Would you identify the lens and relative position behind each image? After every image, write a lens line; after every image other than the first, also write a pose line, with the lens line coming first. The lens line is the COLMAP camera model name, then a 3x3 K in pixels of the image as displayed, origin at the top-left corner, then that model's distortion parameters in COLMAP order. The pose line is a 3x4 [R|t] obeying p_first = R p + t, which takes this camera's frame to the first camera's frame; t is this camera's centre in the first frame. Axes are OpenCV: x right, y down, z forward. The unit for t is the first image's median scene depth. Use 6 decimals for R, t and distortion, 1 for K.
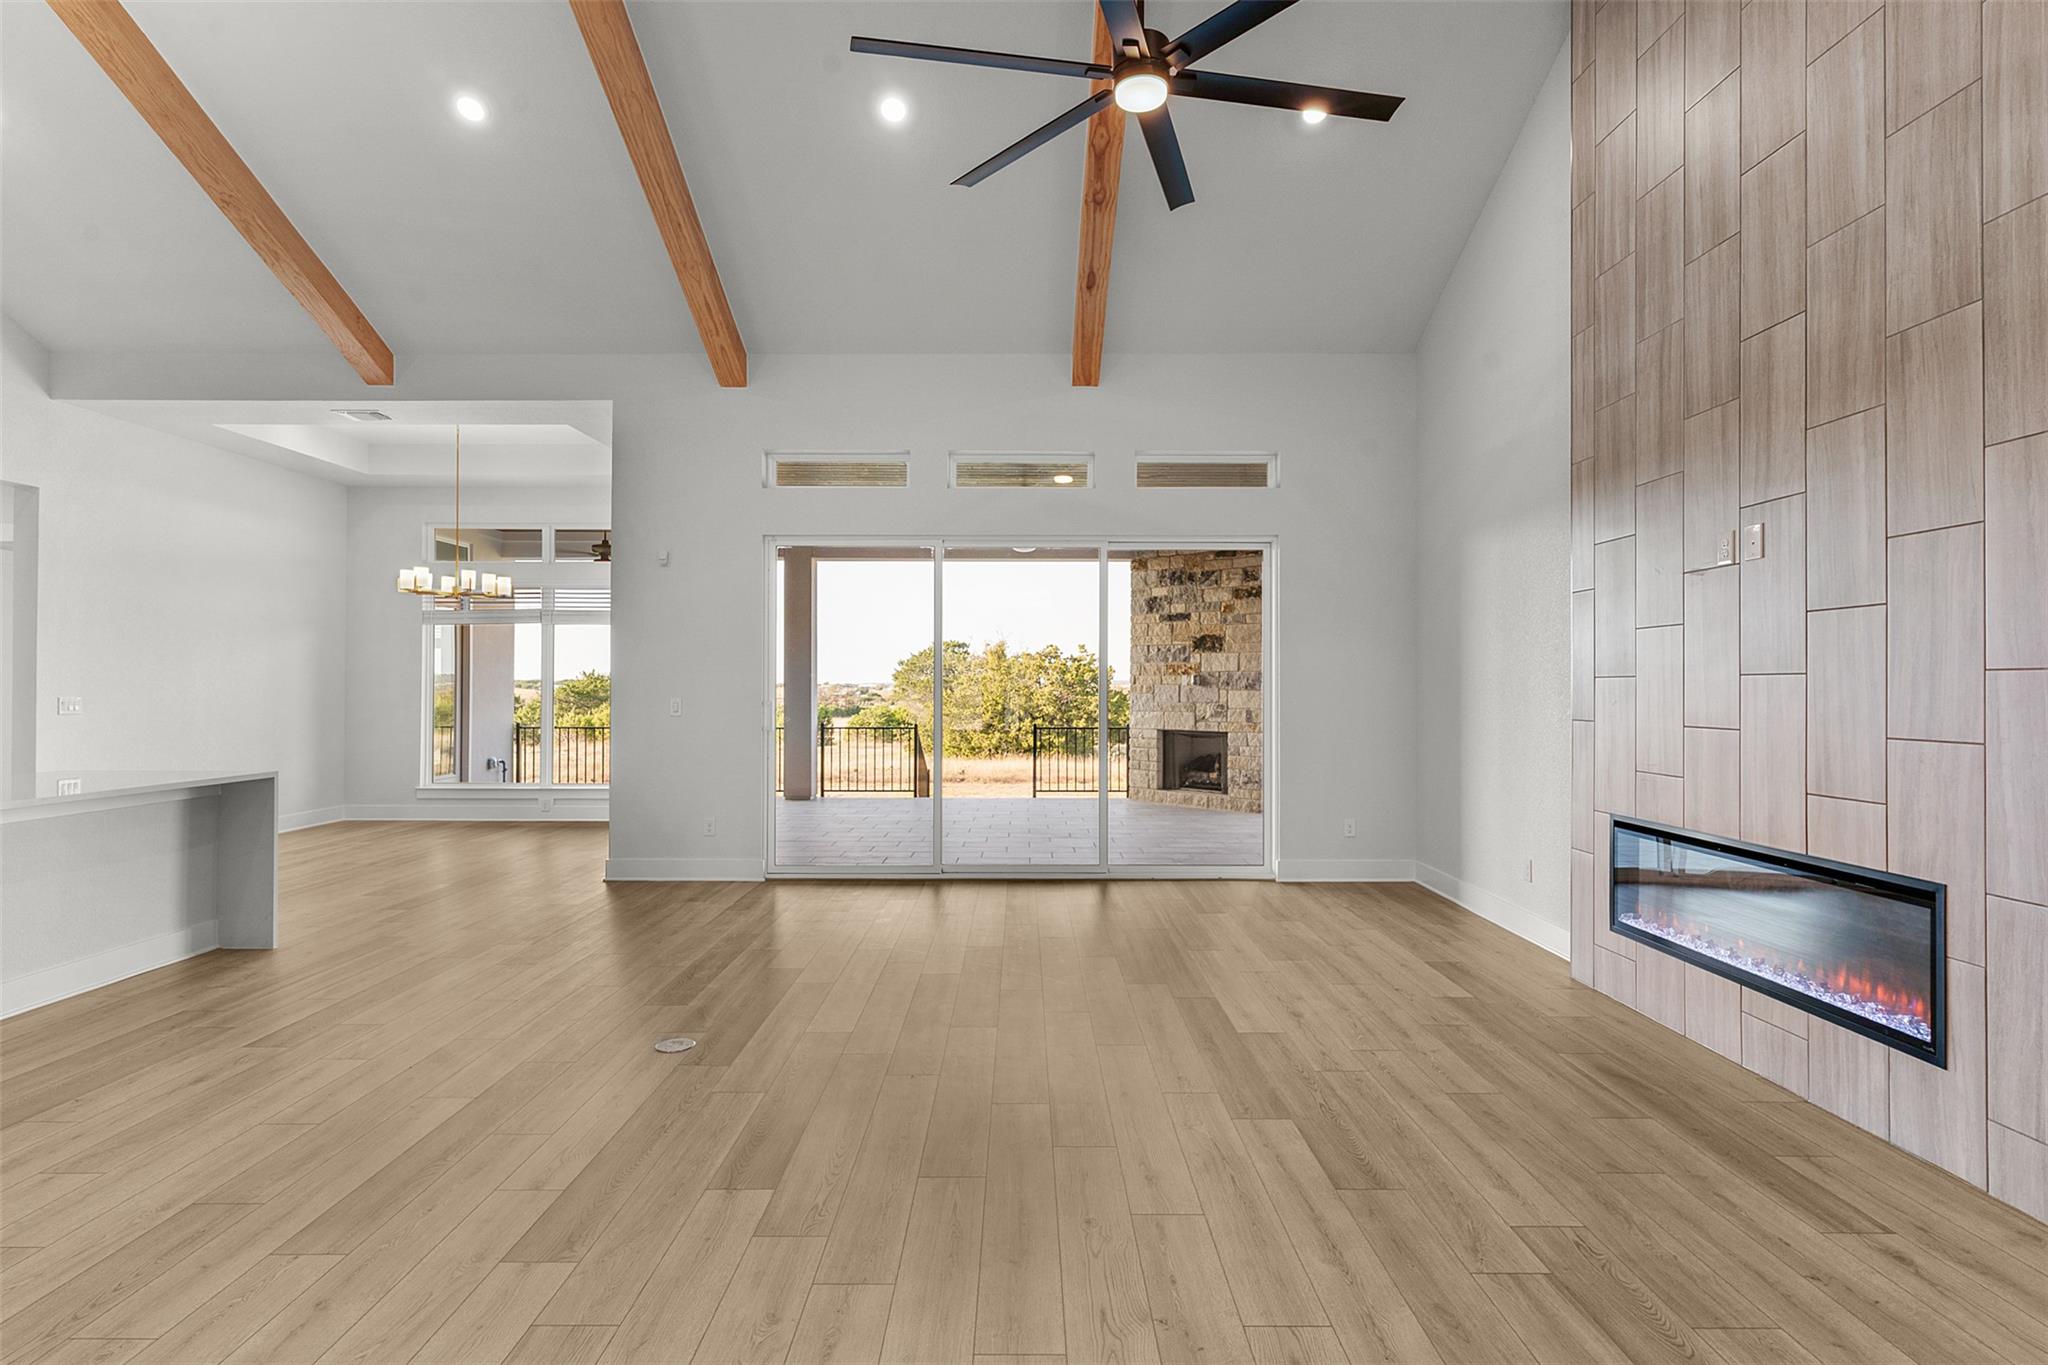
lens RADIAL K [[994.5, 0, 1029.0], [0, 994.5, 680.3], [0, 0, 1]] dist [-0.005683, -0.001210]
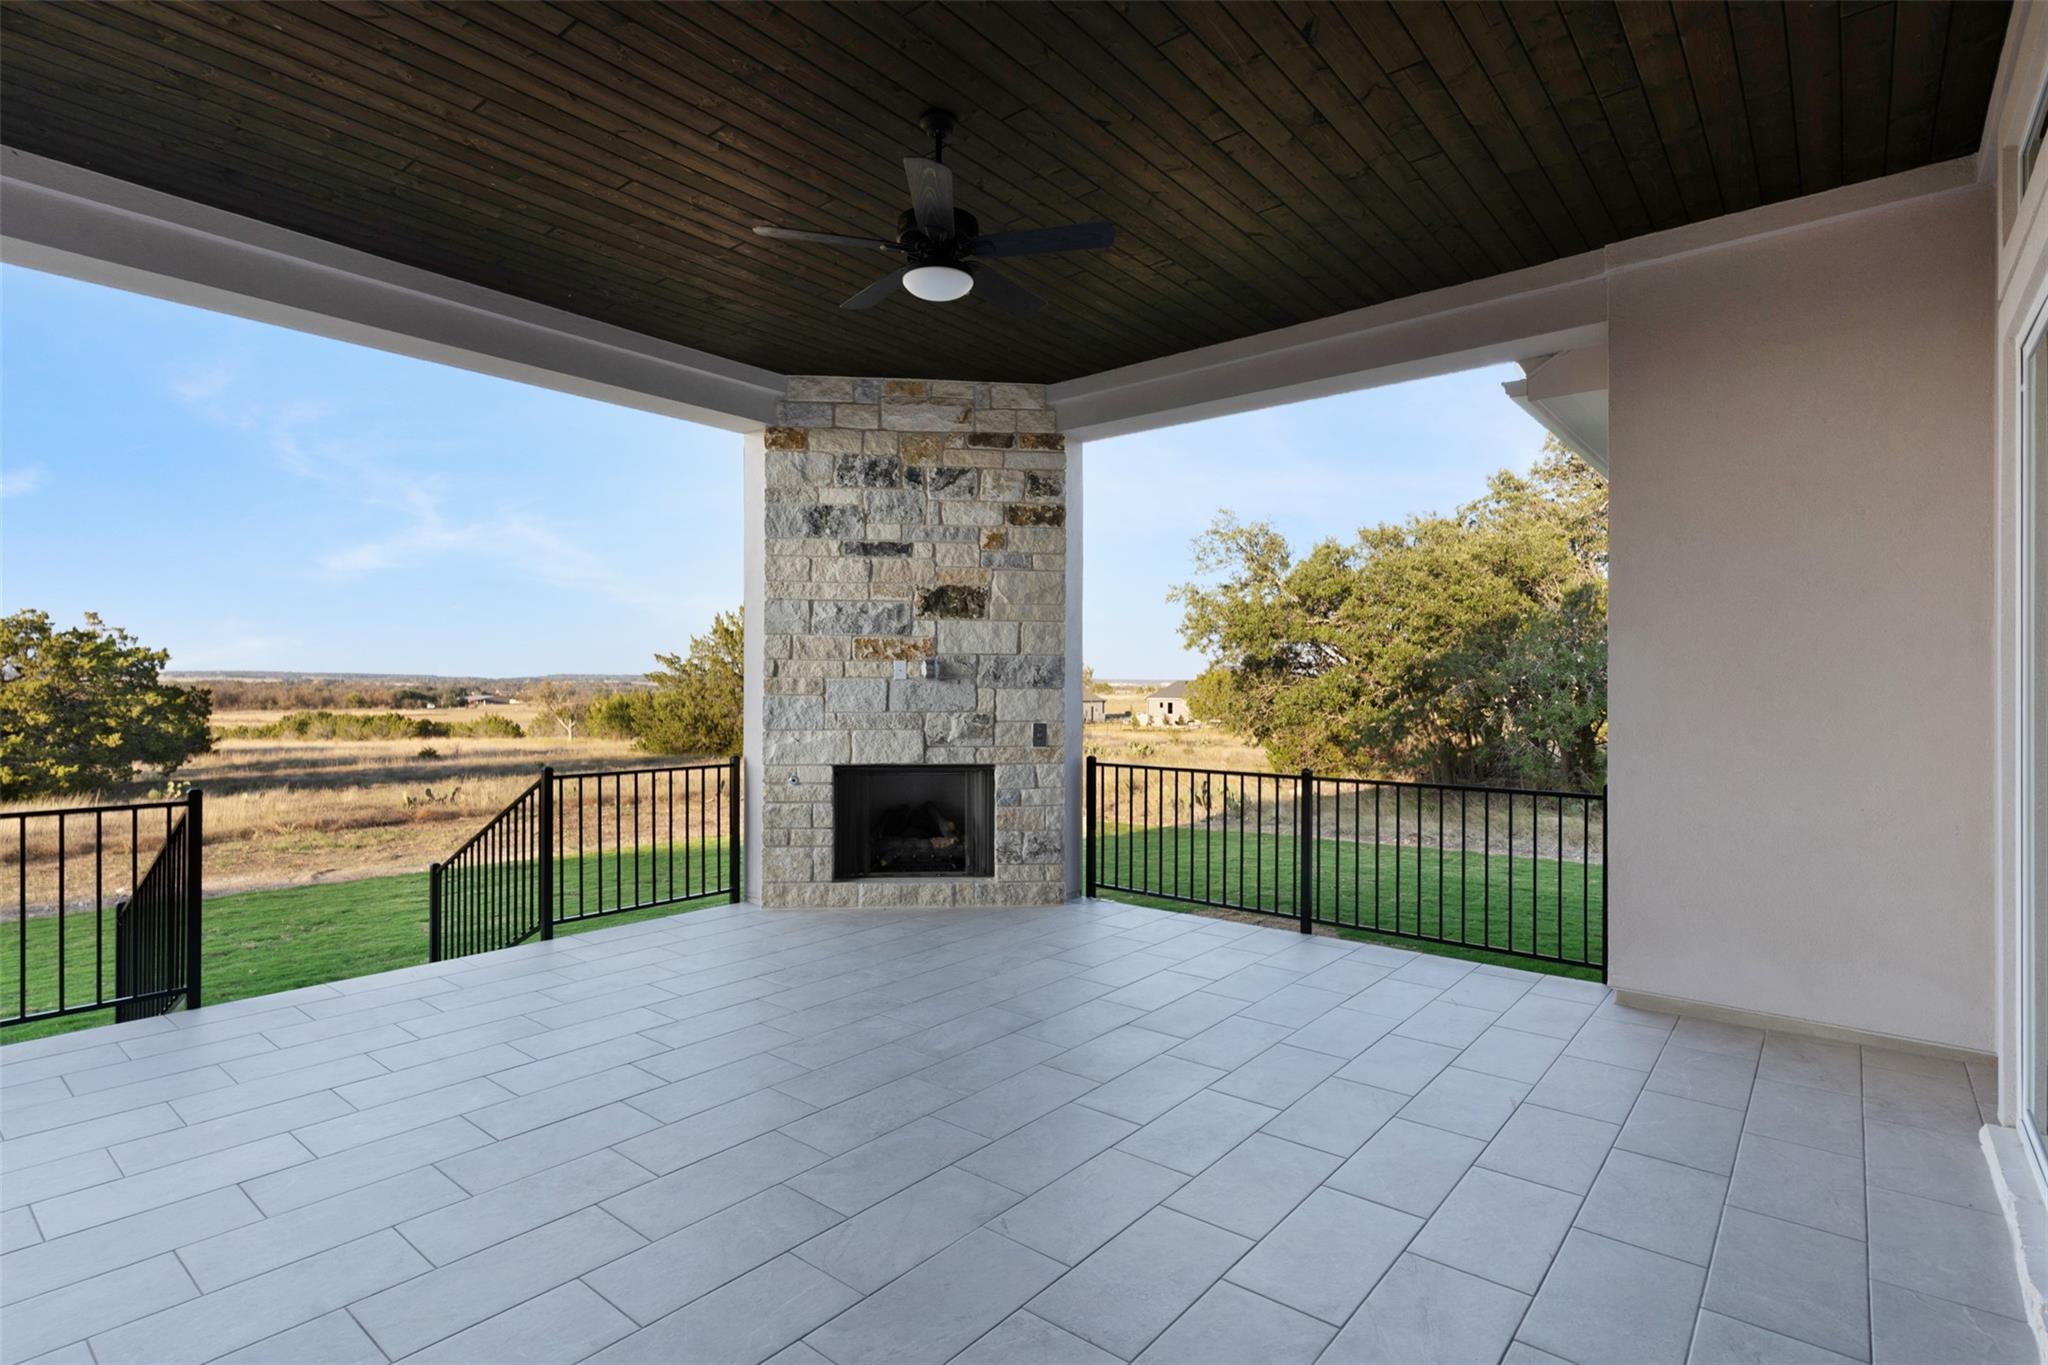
lens RADIAL K [[994.5, 0, 1017.3], [0, 994.5, 681.5], [0, 0, 1]] dist [-0.005683, -0.001210]
pose [[0.639635, 0.001583, 0.768677, -0.213933], [-0.007443, 0.999964, 0.004134, 0.003700], [-0.768642, -0.008365, 0.639624, 0.629643]]
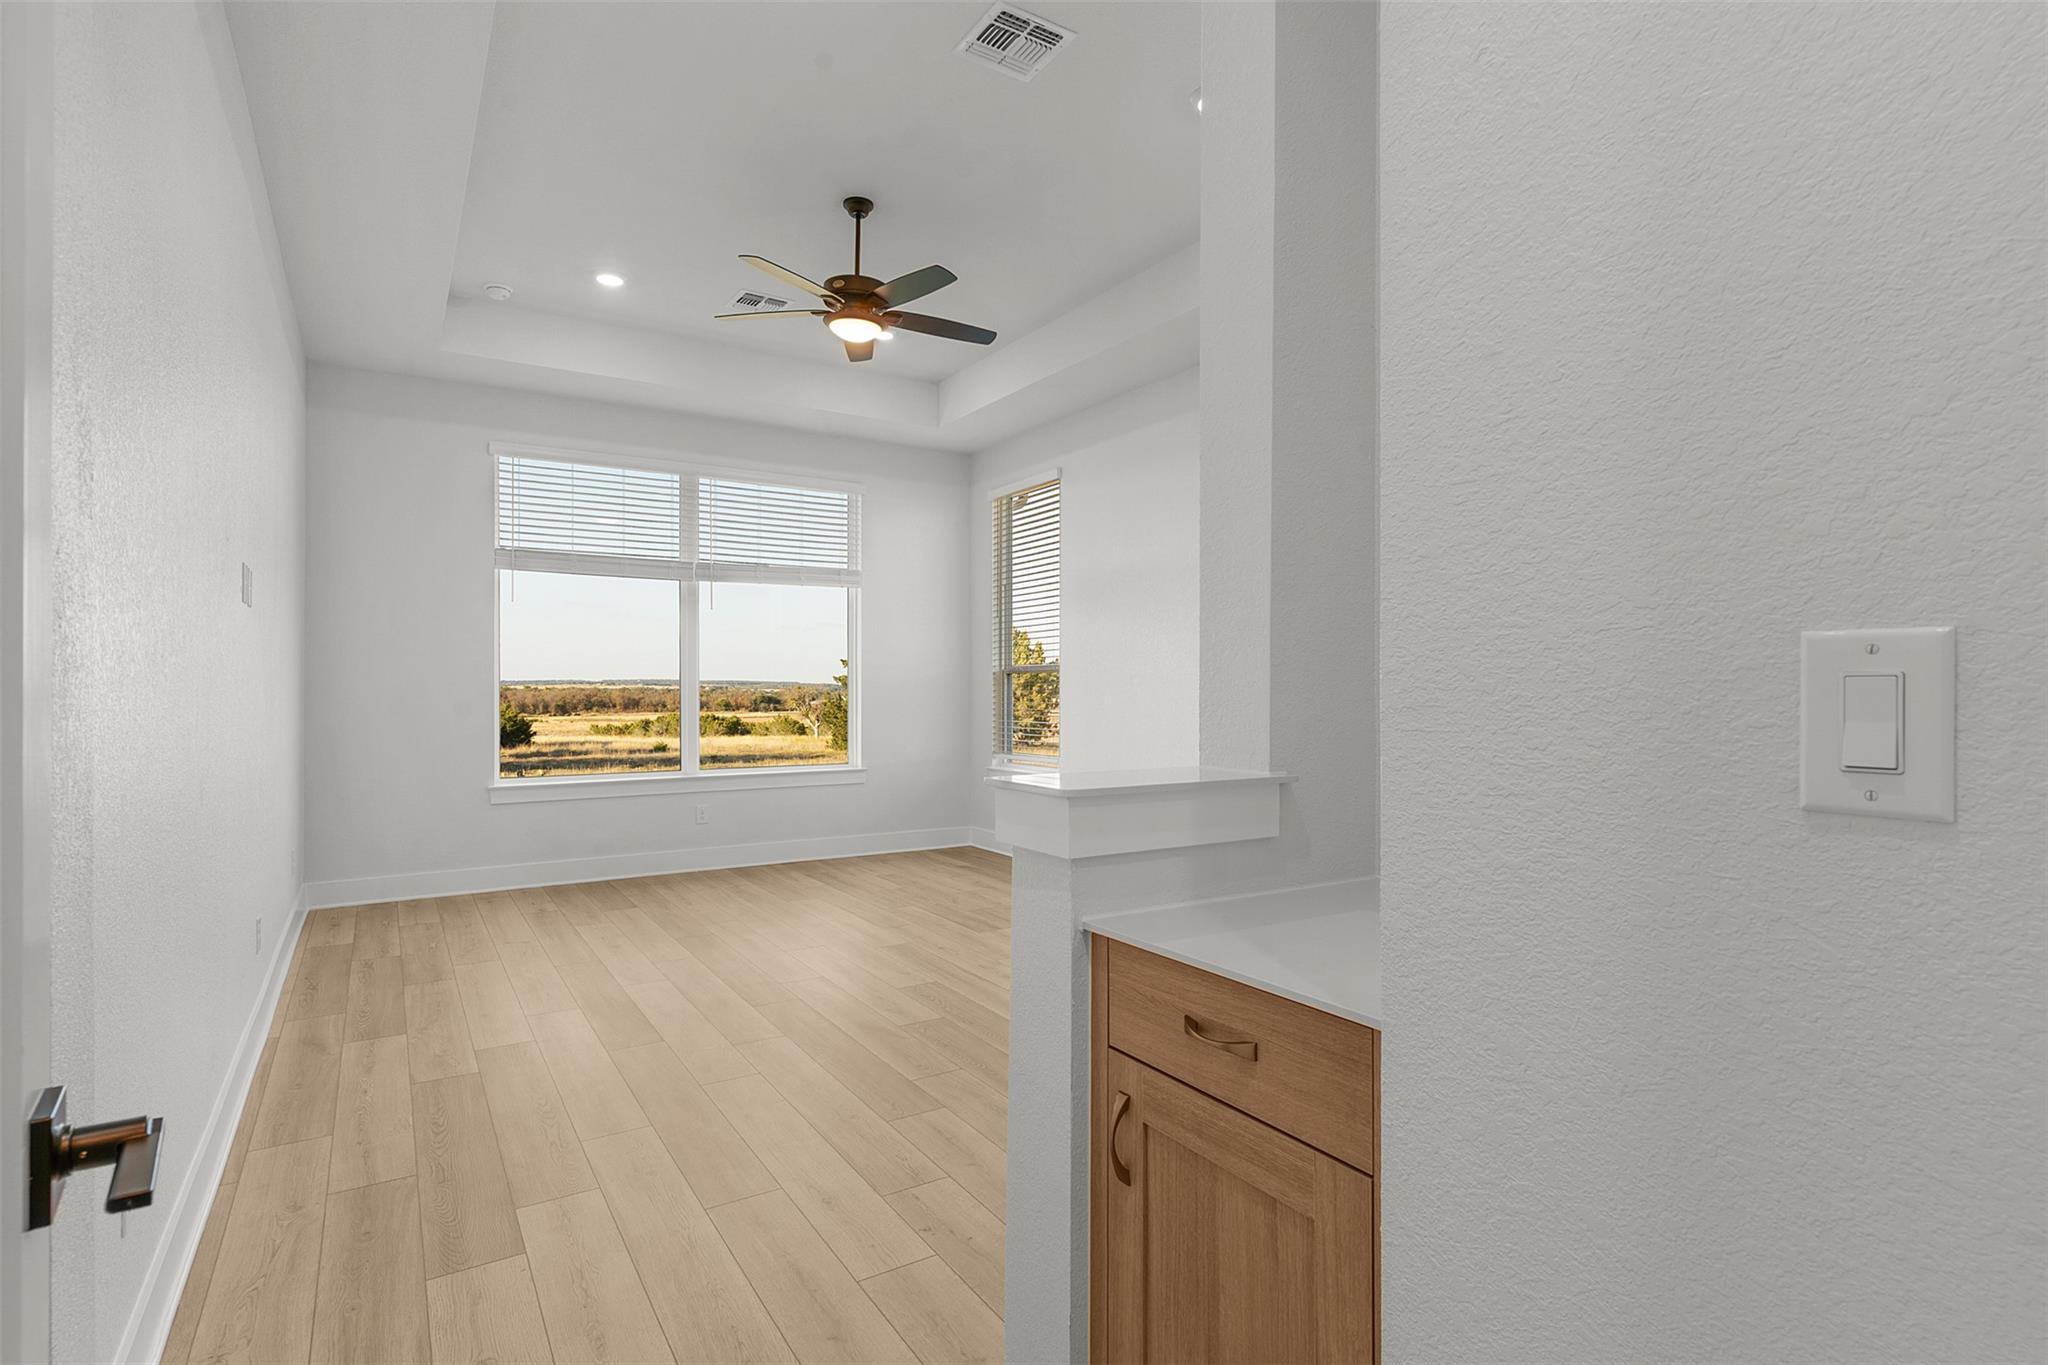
lens RADIAL K [[994.5, 0, 1029.8], [0, 994.5, 685.6], [0, 0, 1]] dist [-0.005683, -0.001210]
pose [[0.840273, -0.005400, 0.542137, -0.169059], [0.002385, 0.999978, 0.006265, 0.003593], [-0.542159, -0.003972, 0.840267, 0.556683]]
